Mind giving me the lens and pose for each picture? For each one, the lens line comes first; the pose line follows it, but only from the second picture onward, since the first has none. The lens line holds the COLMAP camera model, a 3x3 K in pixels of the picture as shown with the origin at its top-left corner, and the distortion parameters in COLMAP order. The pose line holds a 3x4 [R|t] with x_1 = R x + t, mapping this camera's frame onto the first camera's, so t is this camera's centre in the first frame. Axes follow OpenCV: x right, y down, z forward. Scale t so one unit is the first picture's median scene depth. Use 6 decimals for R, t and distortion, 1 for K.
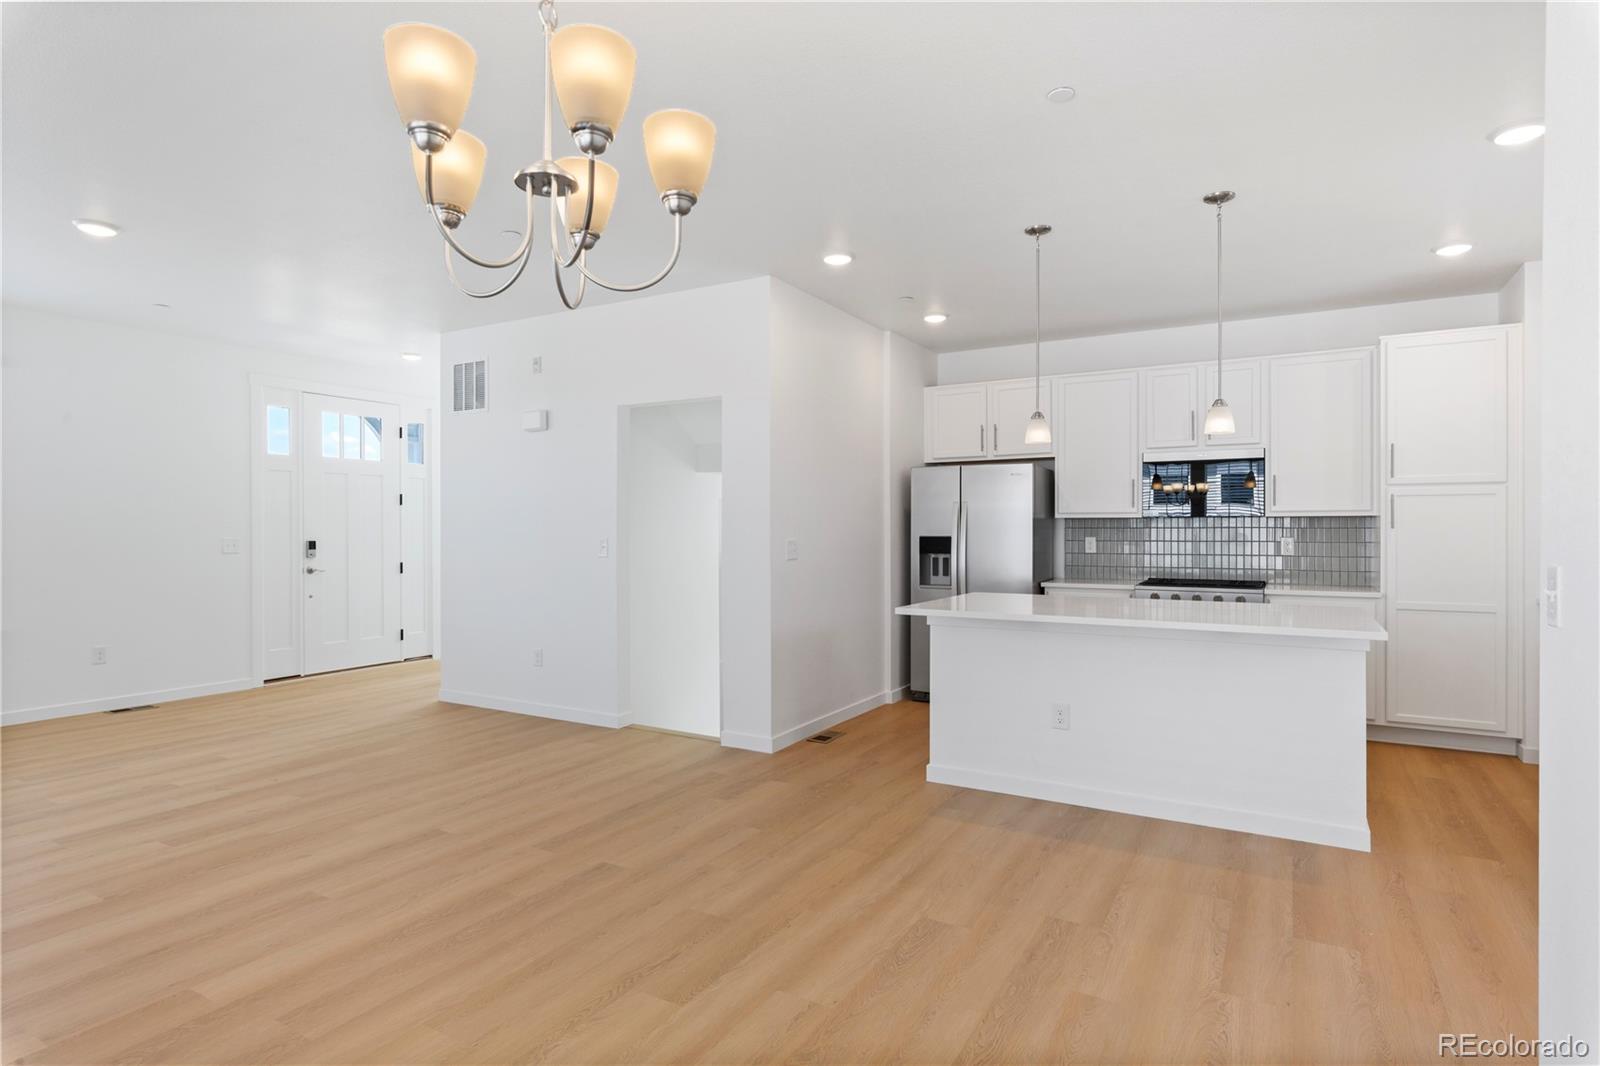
lens RADIAL K [[839.7, 0, 805.6], [0, 839.7, 527.5], [0, 0, 1]] dist [-0.002653, -0.000652]
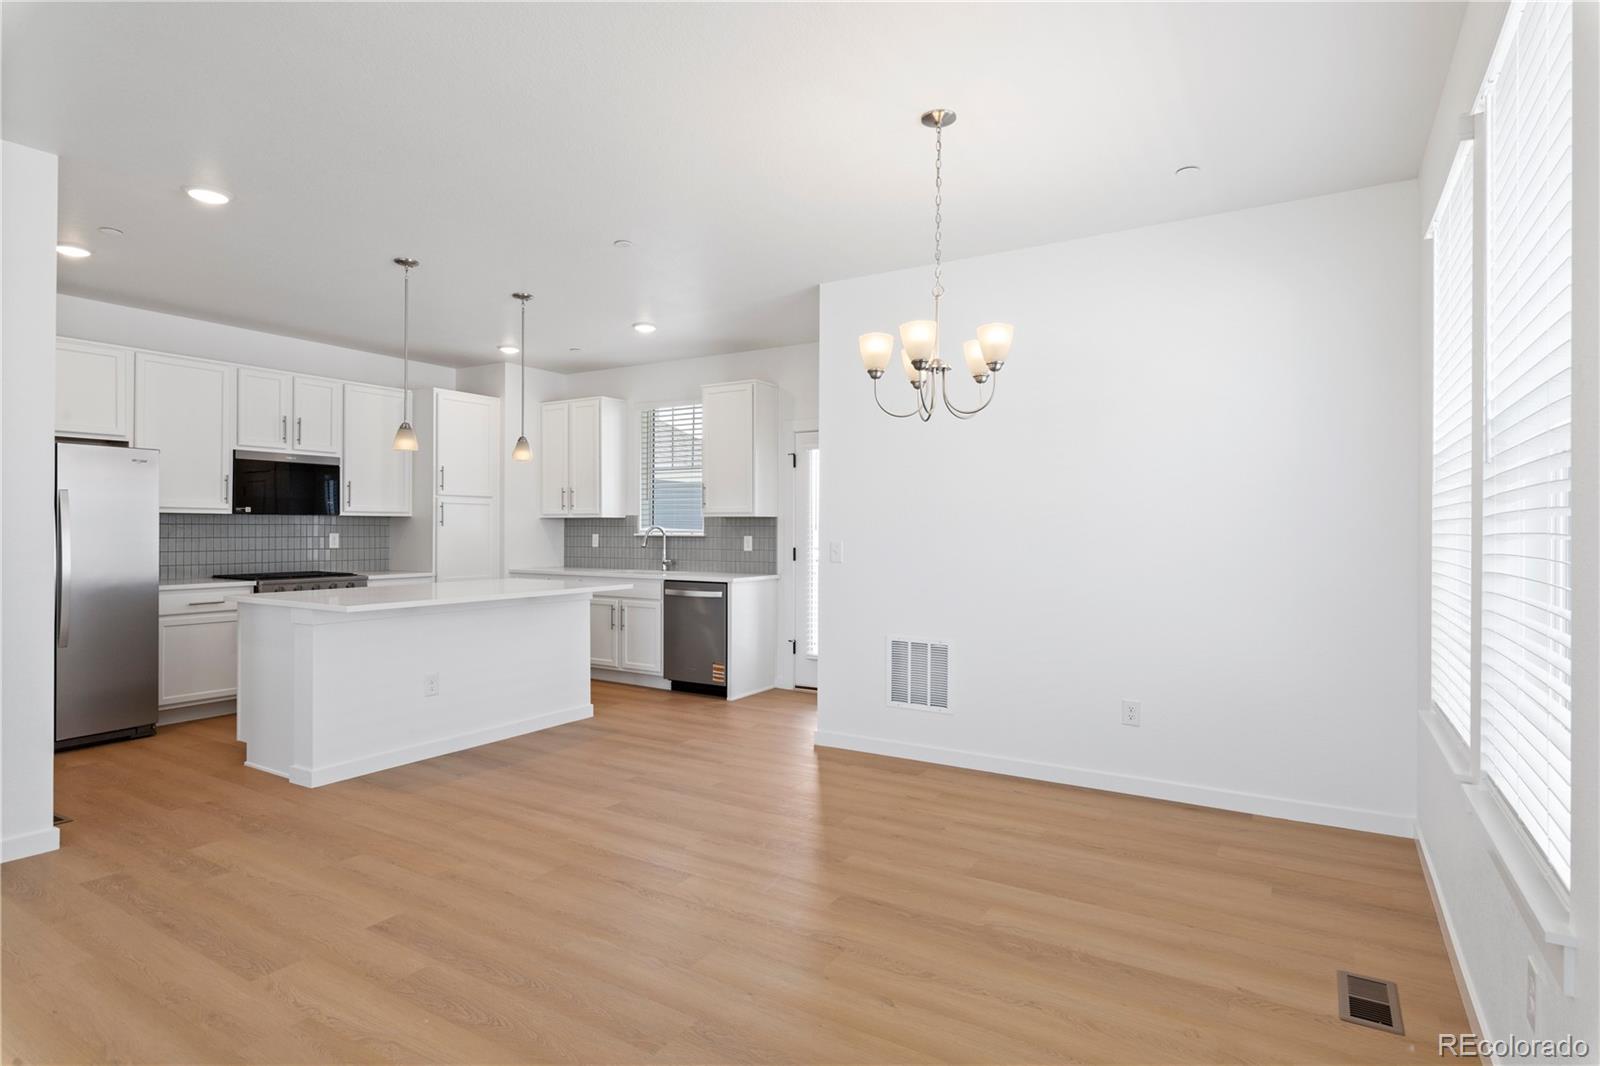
lens RADIAL K [[839.7, 0, 805.6], [0, 839.7, 527.5], [0, 0, 1]] dist [-0.002653, -0.000652]
pose [[0.016169, 0.003239, 0.999864, -0.971750], [-0.007529, 0.999967, -0.003117, 0.004278], [-0.999841, -0.007477, 0.016193, 0.512322]]
